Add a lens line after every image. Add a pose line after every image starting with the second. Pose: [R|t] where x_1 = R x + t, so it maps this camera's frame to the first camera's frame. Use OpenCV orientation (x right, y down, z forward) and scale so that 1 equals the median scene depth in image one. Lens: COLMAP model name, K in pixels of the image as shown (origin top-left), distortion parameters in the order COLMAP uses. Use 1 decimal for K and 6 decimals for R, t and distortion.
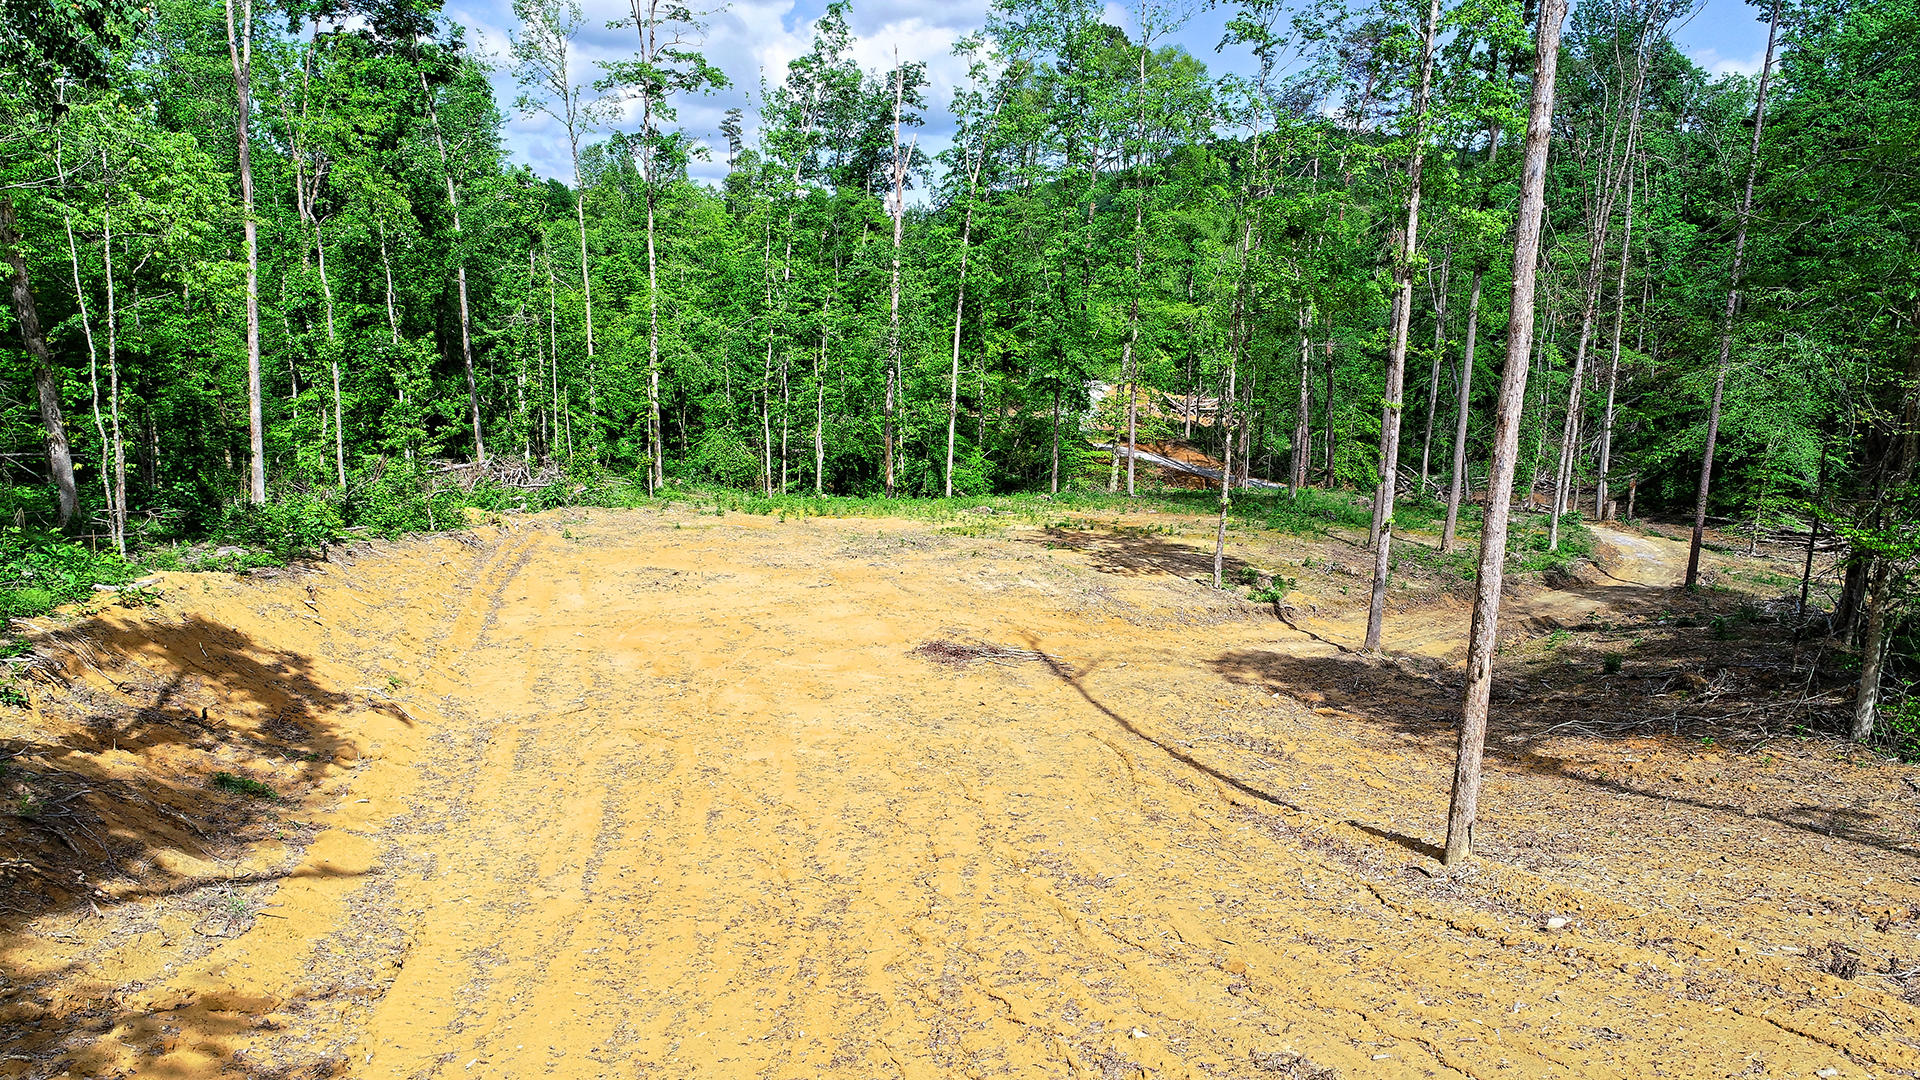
lens RADIAL K [[1296.6, 0, 972.3], [0, 1296.6, 544.7], [0, 0, 1]] dist [-0.004161, -0.003514]
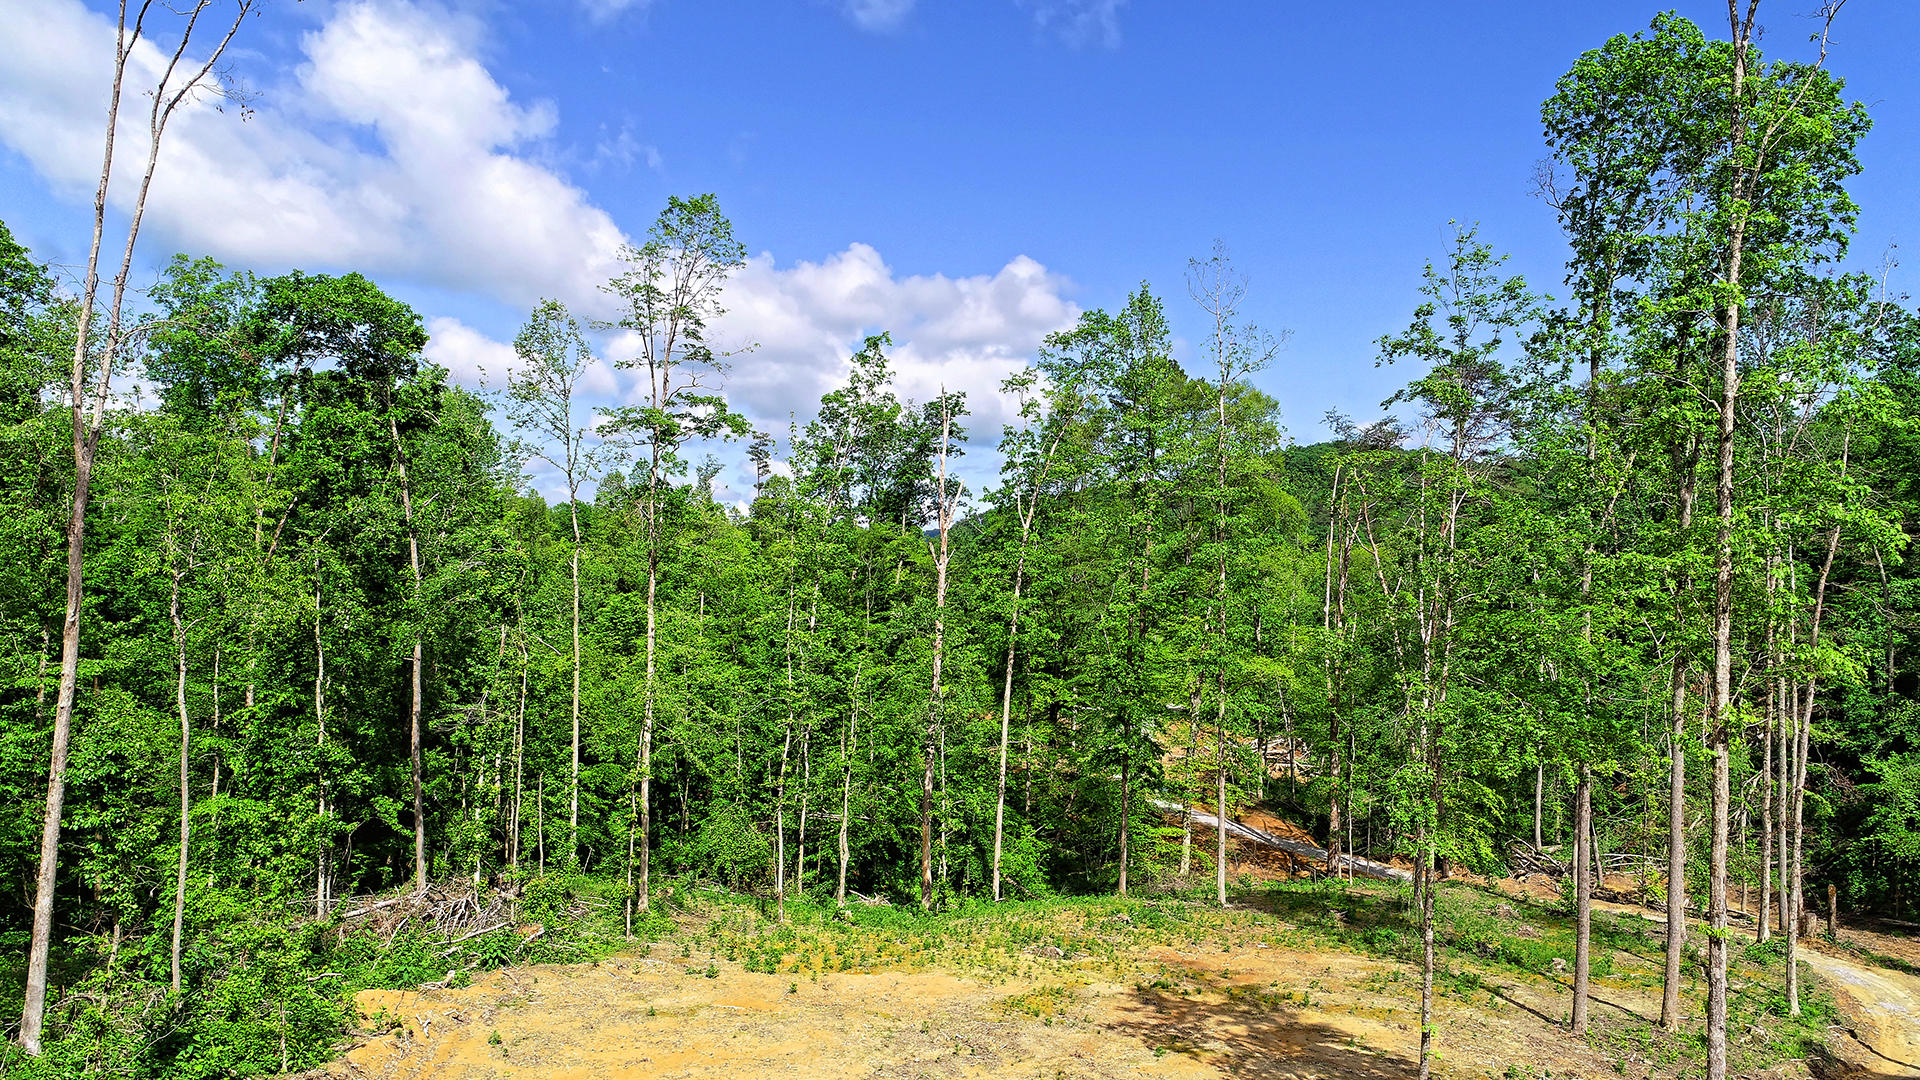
lens RADIAL K [[1296.6, 0, 978.2], [0, 1296.6, 542.0], [0, 0, 1]] dist [-0.004161, -0.003514]
pose [[0.999909, 0.002925, -0.013135, -0.026564], [-0.005861, 0.973302, -0.229452, -0.088770], [0.012113, 0.229508, 0.973231, 0.184735]]
